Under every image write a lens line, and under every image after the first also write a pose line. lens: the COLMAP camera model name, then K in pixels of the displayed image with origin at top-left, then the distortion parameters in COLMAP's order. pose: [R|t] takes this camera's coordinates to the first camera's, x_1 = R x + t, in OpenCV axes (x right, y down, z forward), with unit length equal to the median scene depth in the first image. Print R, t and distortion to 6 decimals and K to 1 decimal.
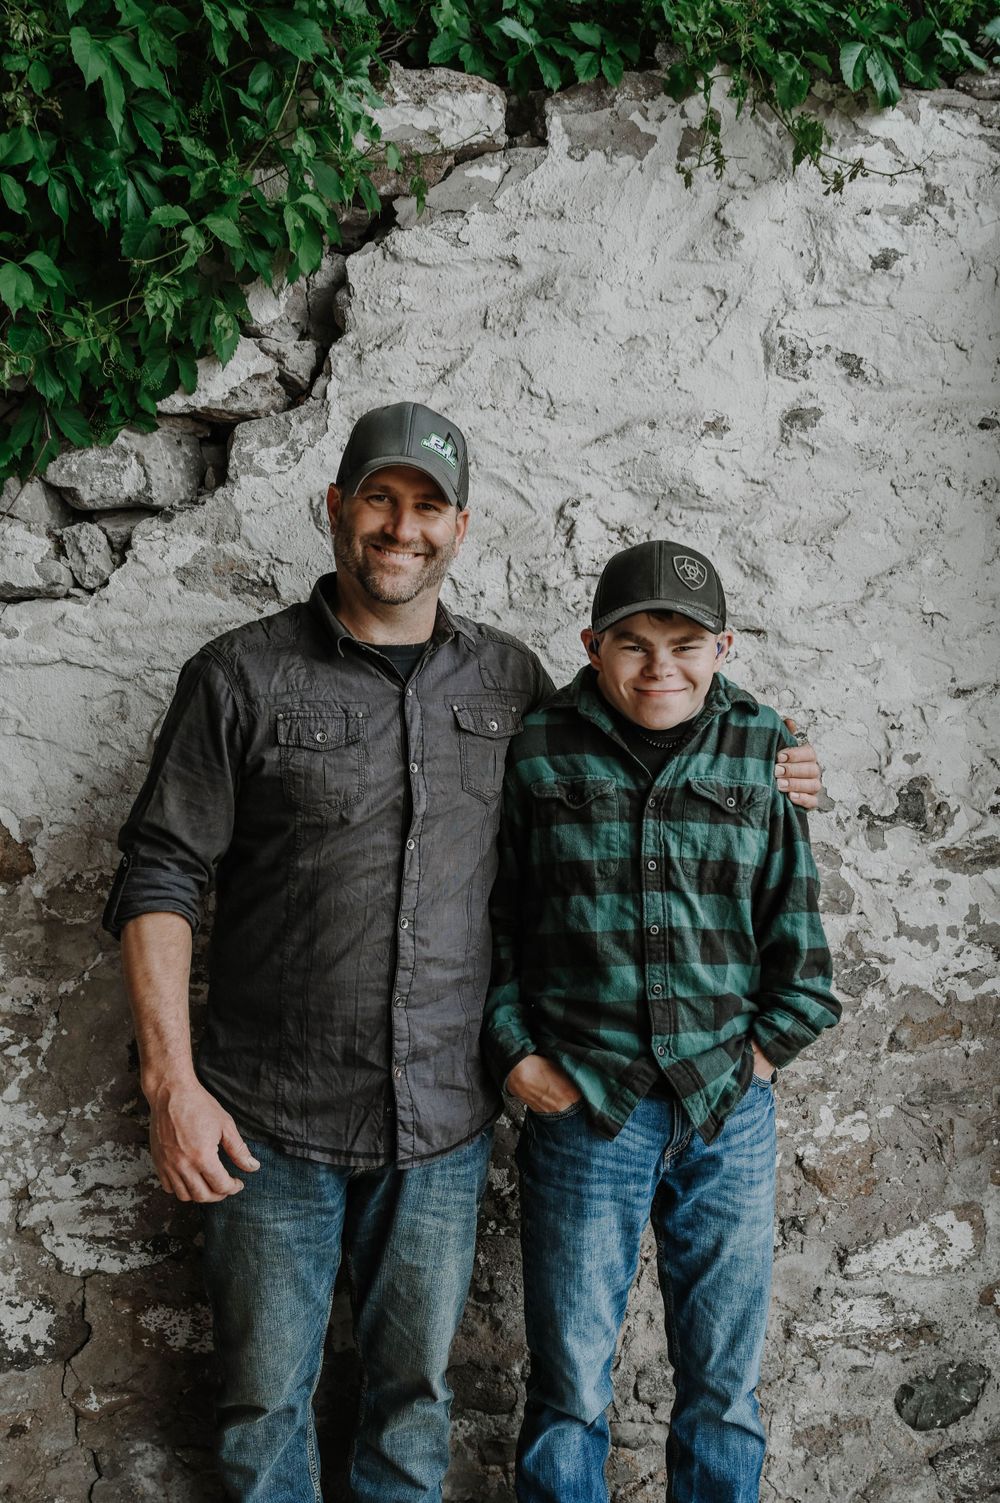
lens RADIAL K [[1562.7, 0, 491.9], [0, 1562.7, 762.4], [0, 0, 1]] dist [-0.000982, 0.000000]
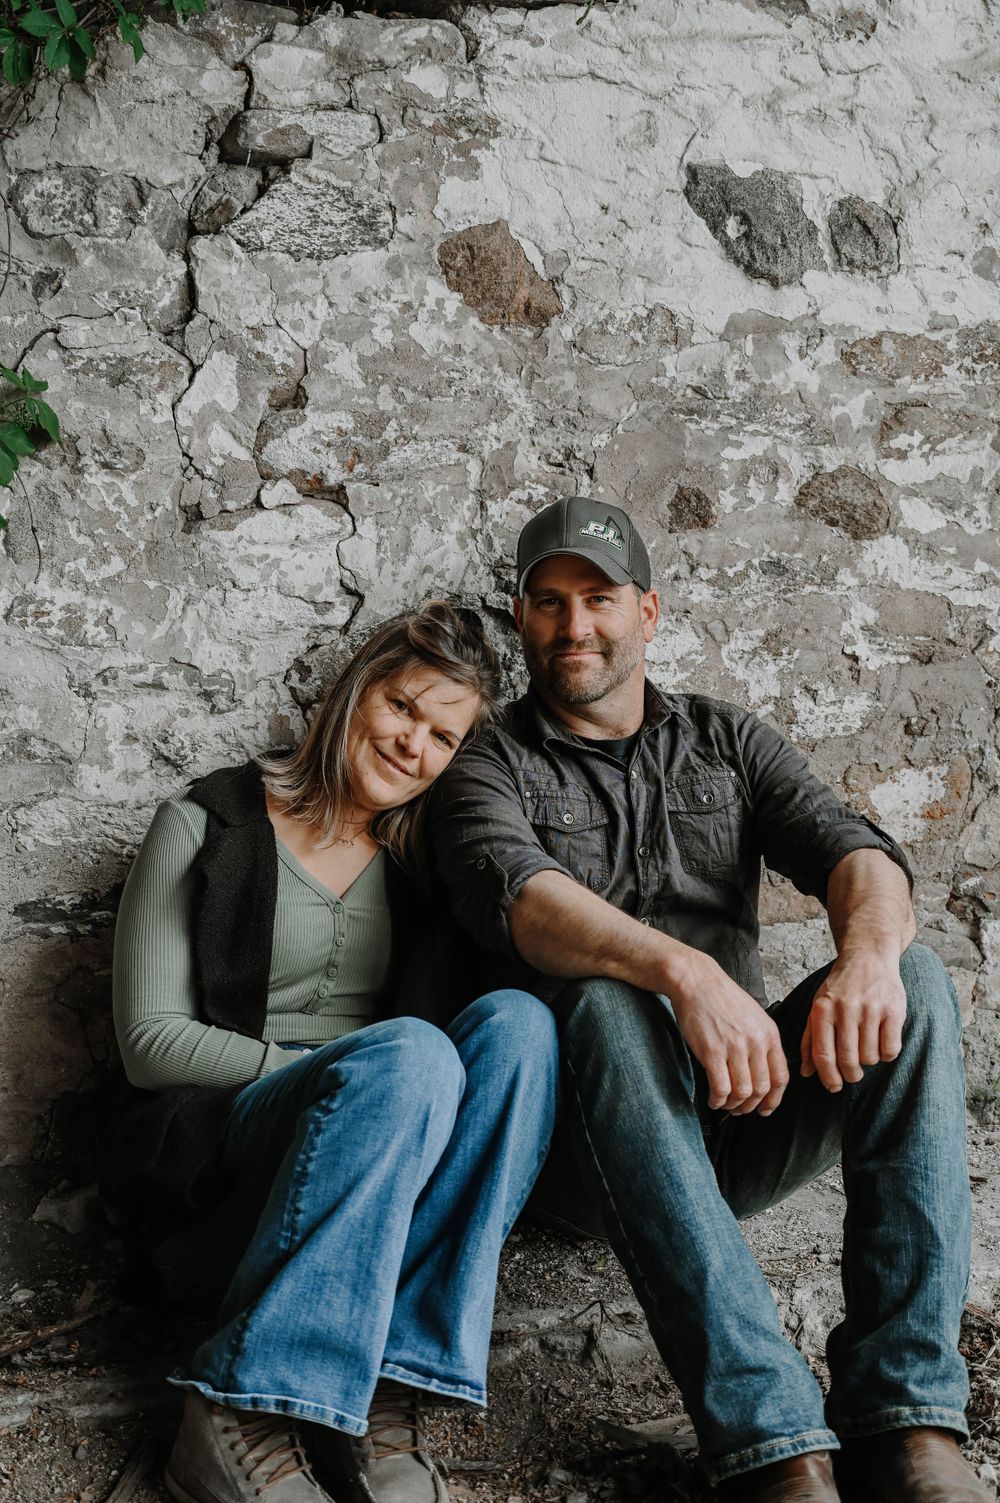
lens RADIAL K [[2005.4, 0, 510.4], [0, 2005.4, 764.6], [0, 0, 1]] dist [0.007975, 0.000000]
pose [[0.993895, -0.042400, 0.101856, -0.441005], [0.040569, 0.998977, 0.019976, 0.299881], [-0.102599, -0.015722, 0.994599, -0.154609]]
